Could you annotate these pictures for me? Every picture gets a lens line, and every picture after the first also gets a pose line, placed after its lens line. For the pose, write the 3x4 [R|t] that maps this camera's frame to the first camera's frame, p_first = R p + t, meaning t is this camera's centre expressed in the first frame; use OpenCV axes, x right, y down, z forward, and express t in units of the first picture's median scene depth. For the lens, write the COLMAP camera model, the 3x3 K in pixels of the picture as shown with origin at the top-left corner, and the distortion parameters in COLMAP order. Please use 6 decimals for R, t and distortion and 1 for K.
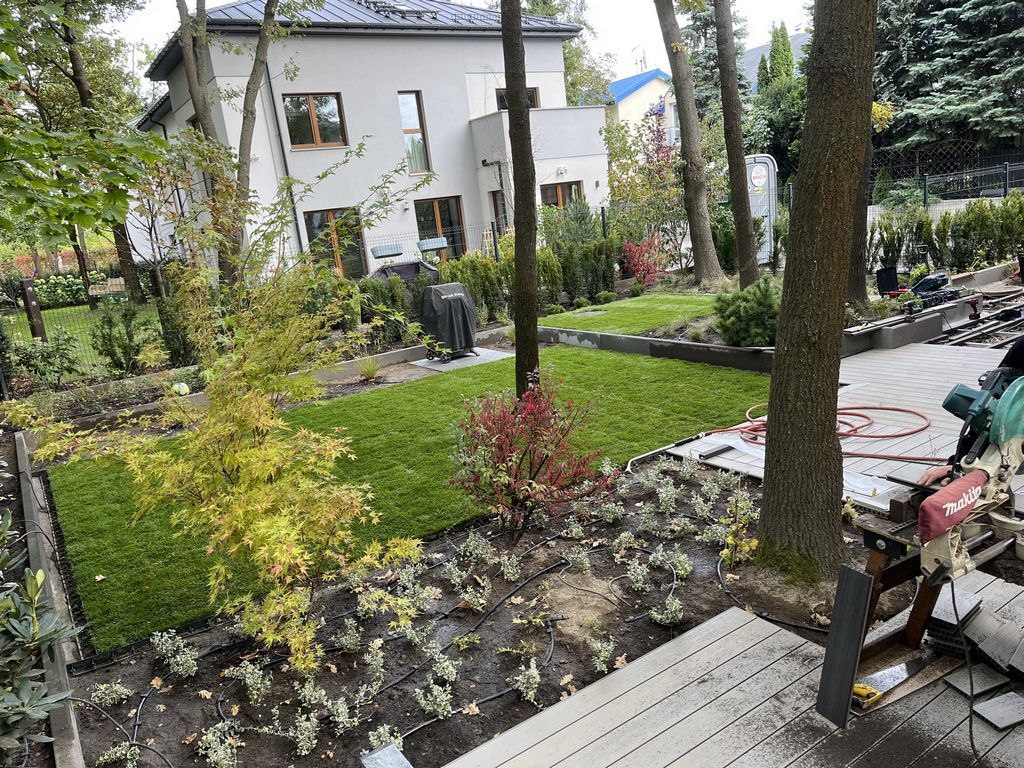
lens RADIAL K [[773.3, 0, 512.0], [0, 773.3, 384.0], [0, 0, 1]] dist [0.064784, -0.087496]
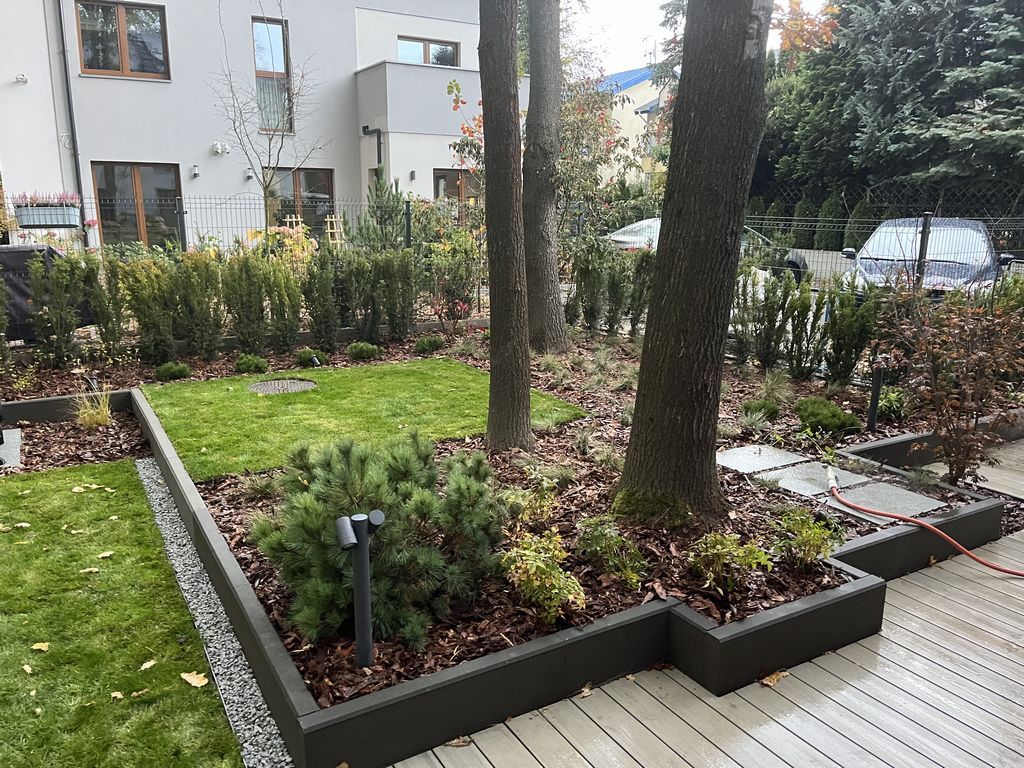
lens RADIAL K [[786.9, 0, 512.0], [0, 786.9, 384.0], [0, 0, 1]] dist [0.006346, -0.001502]
pose [[0.991764, 0.127718, -0.009594, 0.150461], [-0.127694, 0.991809, 0.003074, -0.066191], [0.009908, -0.001824, 0.999949, 0.259040]]
